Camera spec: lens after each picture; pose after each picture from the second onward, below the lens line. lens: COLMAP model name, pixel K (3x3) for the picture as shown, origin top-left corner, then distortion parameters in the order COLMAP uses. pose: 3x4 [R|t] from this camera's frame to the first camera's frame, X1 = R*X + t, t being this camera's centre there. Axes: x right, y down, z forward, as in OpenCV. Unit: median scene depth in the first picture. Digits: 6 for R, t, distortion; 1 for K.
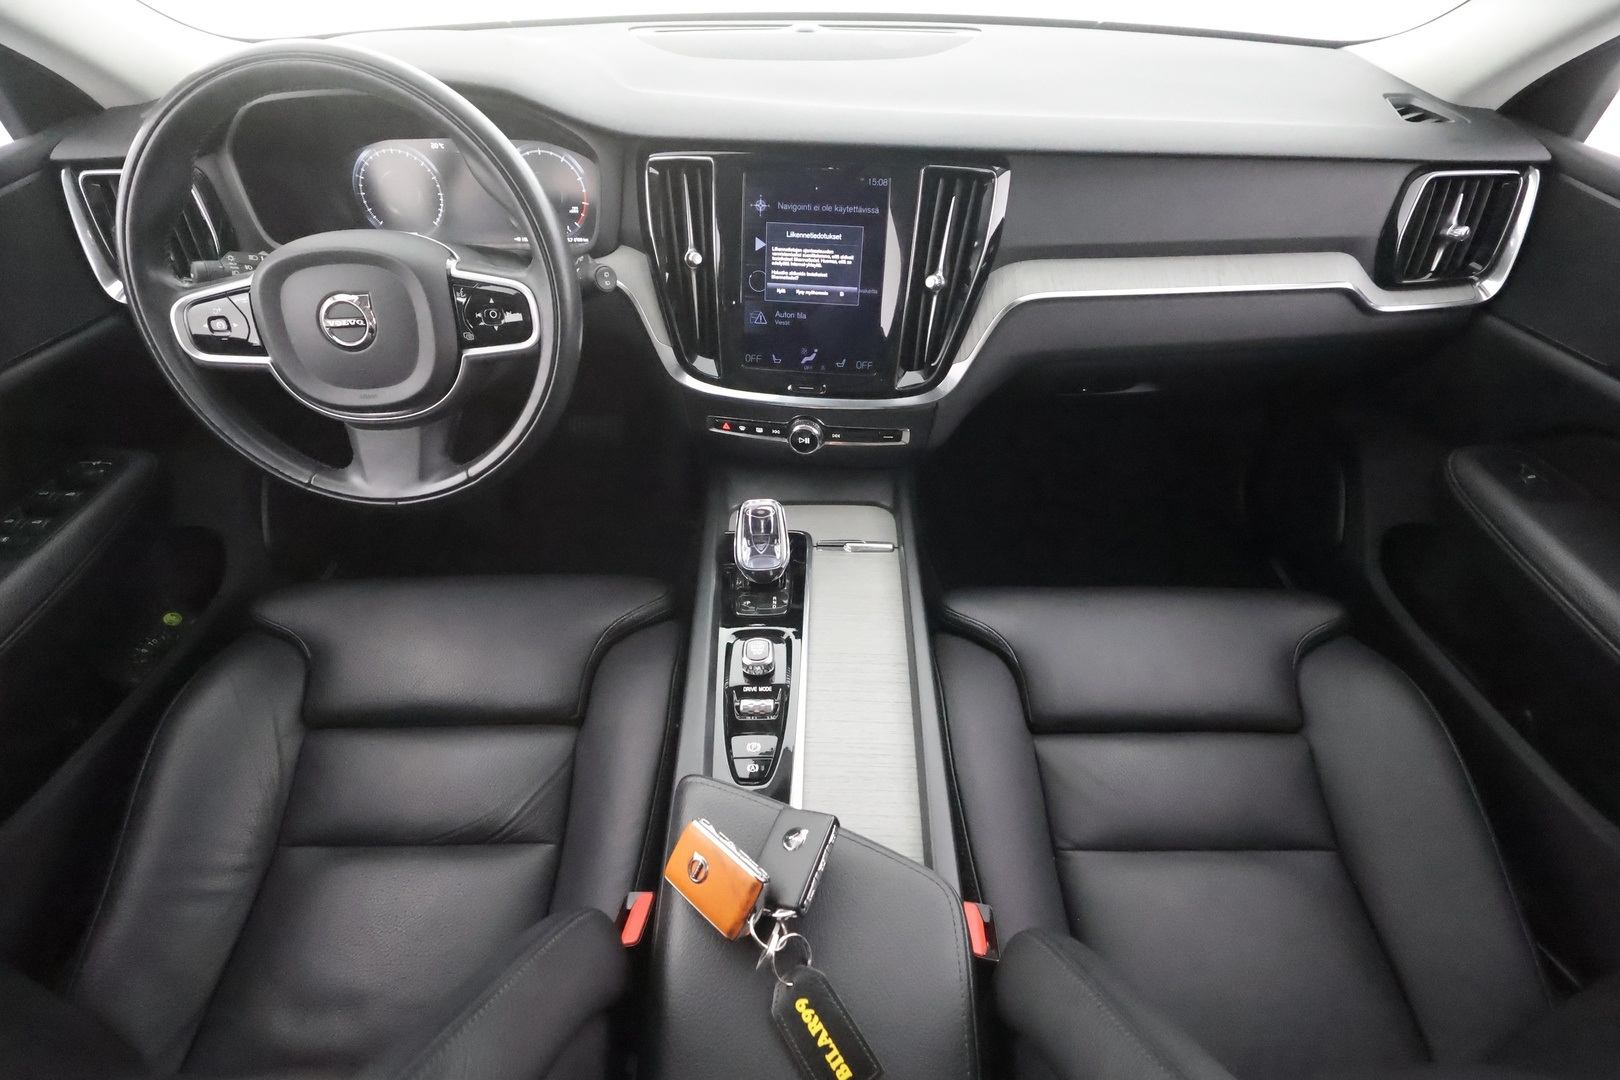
lens RADIAL K [[770.1, 0, 810.0], [0, 770.1, 540.0], [0, 0, 1]] dist [0.000441, 0.000614]
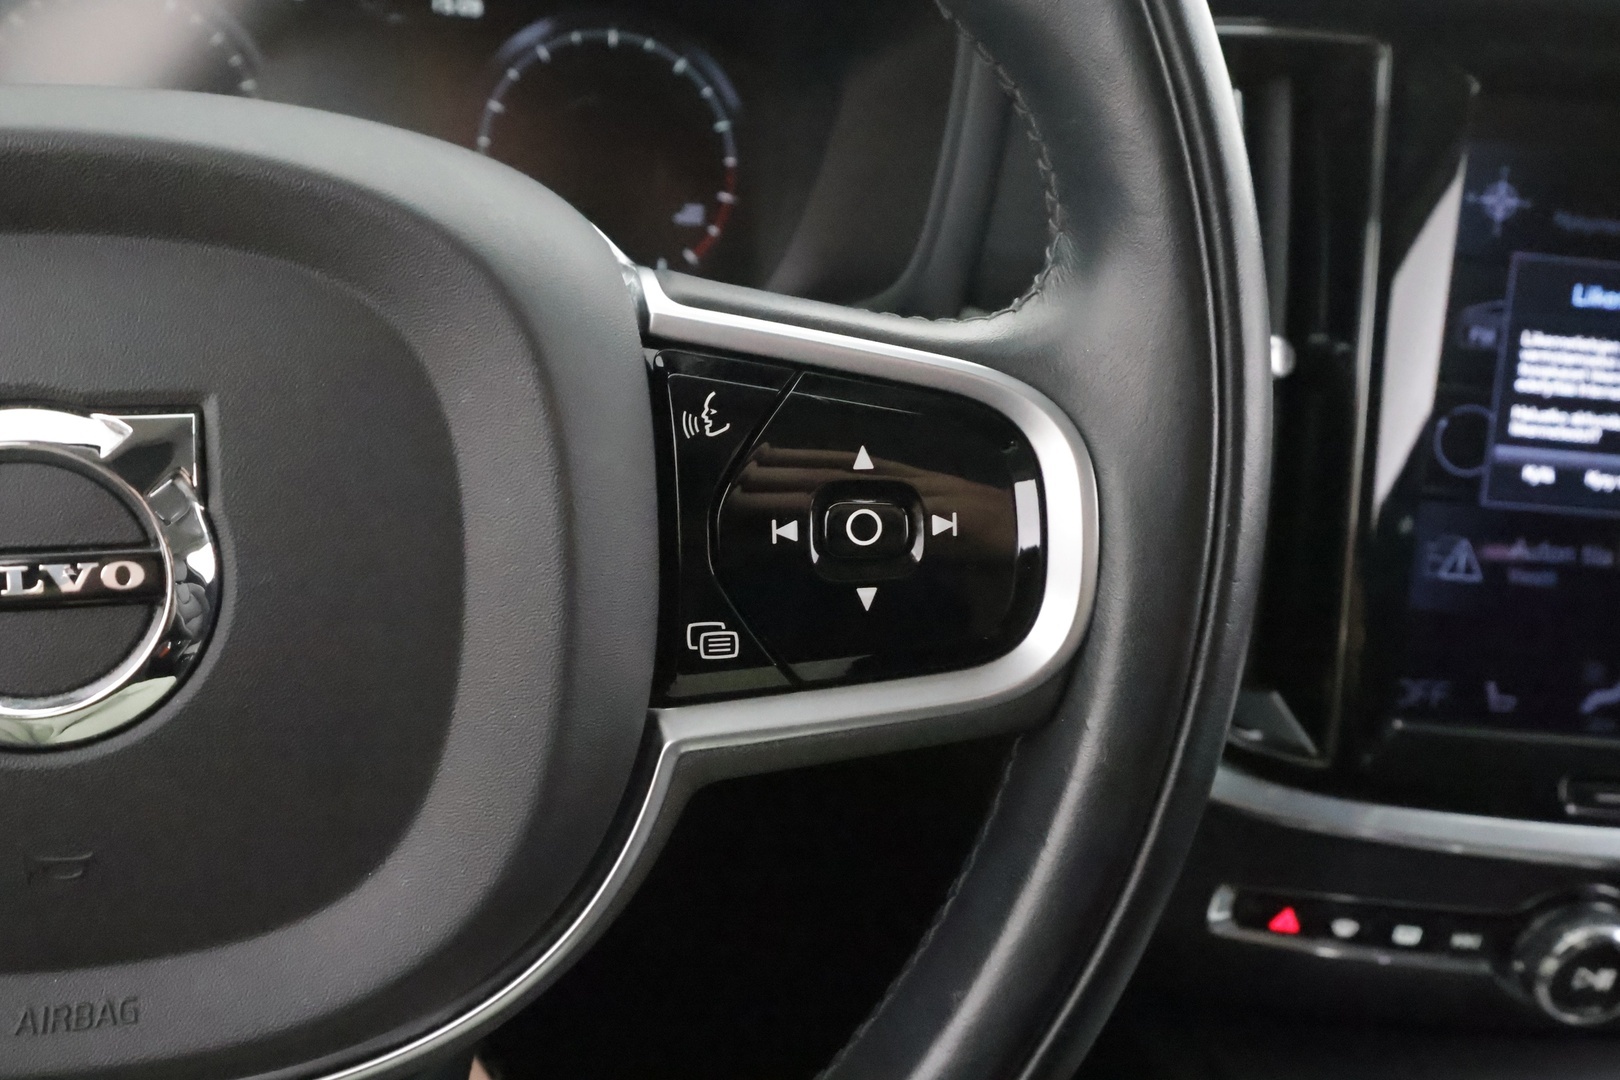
lens RADIAL K [[1334.5, 0, 802.9], [0, 1334.5, 545.5], [0, 0, 1]] dist [-0.004156, -0.000323]
pose [[0.984490, 0.025152, 0.173626, -0.408238], [0.021775, 0.964499, -0.263187, -0.170405], [-0.174082, 0.262886, 0.948992, 0.577086]]
